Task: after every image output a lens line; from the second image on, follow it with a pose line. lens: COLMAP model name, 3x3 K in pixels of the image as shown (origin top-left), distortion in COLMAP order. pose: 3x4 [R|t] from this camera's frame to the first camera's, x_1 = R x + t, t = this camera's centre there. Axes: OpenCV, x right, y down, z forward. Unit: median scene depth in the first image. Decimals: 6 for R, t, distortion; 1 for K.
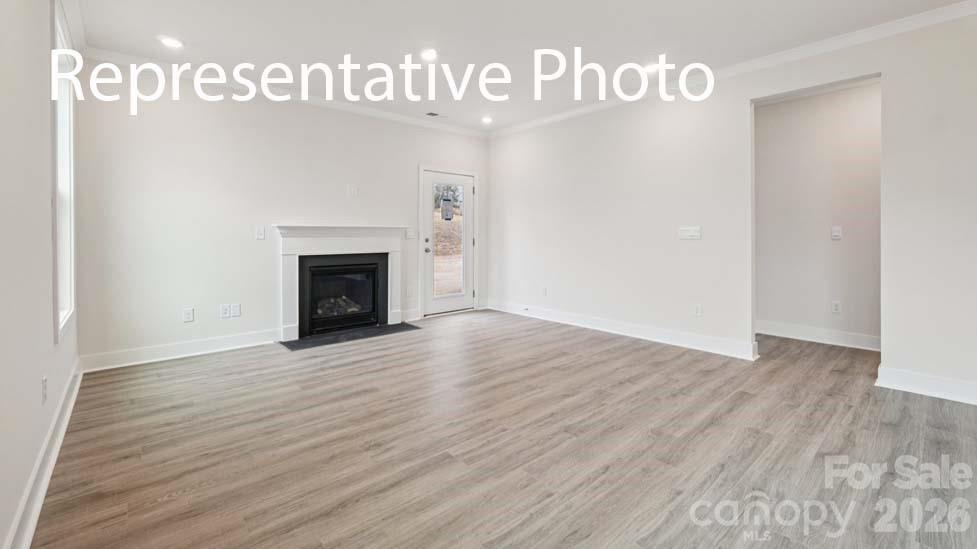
lens RADIAL K [[413.4, 0, 488.6], [0, 413.4, 239.9], [0, 0, 1]] dist [-0.018565, 0.006649]
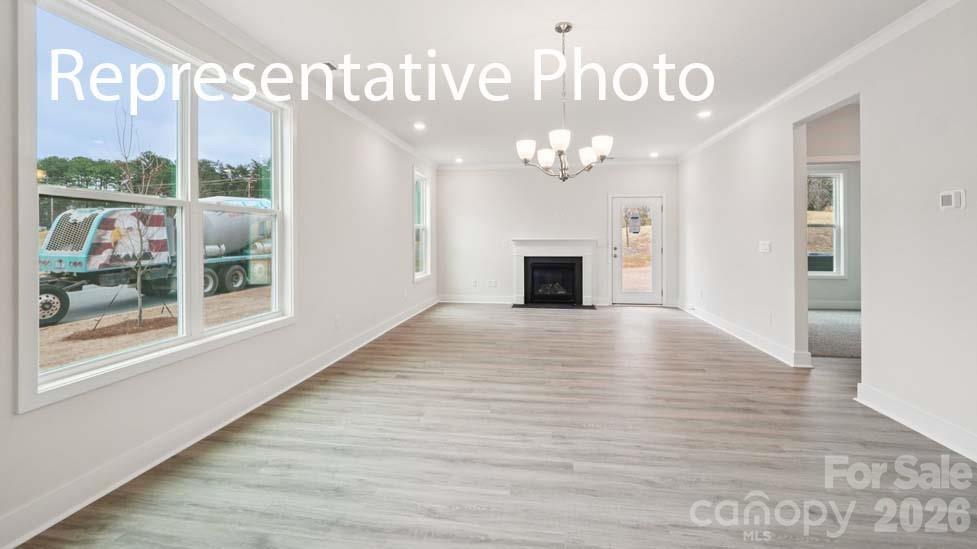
lens RADIAL K [[413.4, 0, 488.6], [0, 413.4, 239.9], [0, 0, 1]] dist [-0.018565, 0.006649]
pose [[0.640196, 0.001415, -0.768211, 0.734785], [-0.009207, 0.999941, -0.005831, -0.019131], [0.768157, 0.010806, 0.640171, -0.228664]]
